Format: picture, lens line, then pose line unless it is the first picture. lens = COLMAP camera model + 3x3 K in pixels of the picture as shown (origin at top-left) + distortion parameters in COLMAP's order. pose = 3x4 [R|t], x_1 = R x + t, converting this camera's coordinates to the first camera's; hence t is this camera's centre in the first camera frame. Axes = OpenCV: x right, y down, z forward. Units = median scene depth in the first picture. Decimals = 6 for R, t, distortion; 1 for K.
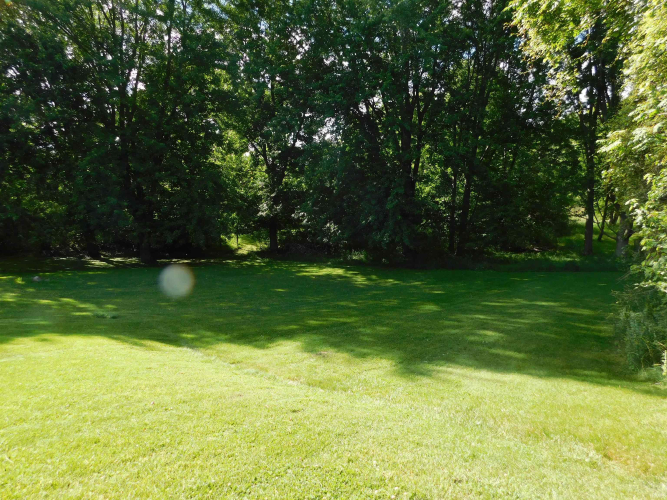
lens RADIAL K [[442.2, 0, 333.5], [0, 442.2, 250.0], [0, 0, 1]] dist [-0.067350, 0.057048]
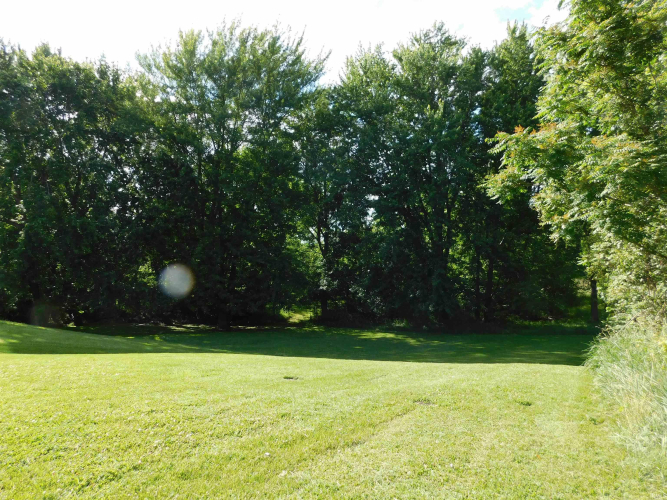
lens RADIAL K [[442.2, 0, 333.5], [0, 442.2, 250.0], [0, 0, 1]] dist [-0.067350, 0.057048]
pose [[0.999751, 0.001023, -0.022292, -0.104703], [-0.004585, 0.987057, -0.160303, 0.009751], [0.021840, 0.160365, 0.986816, -0.222188]]
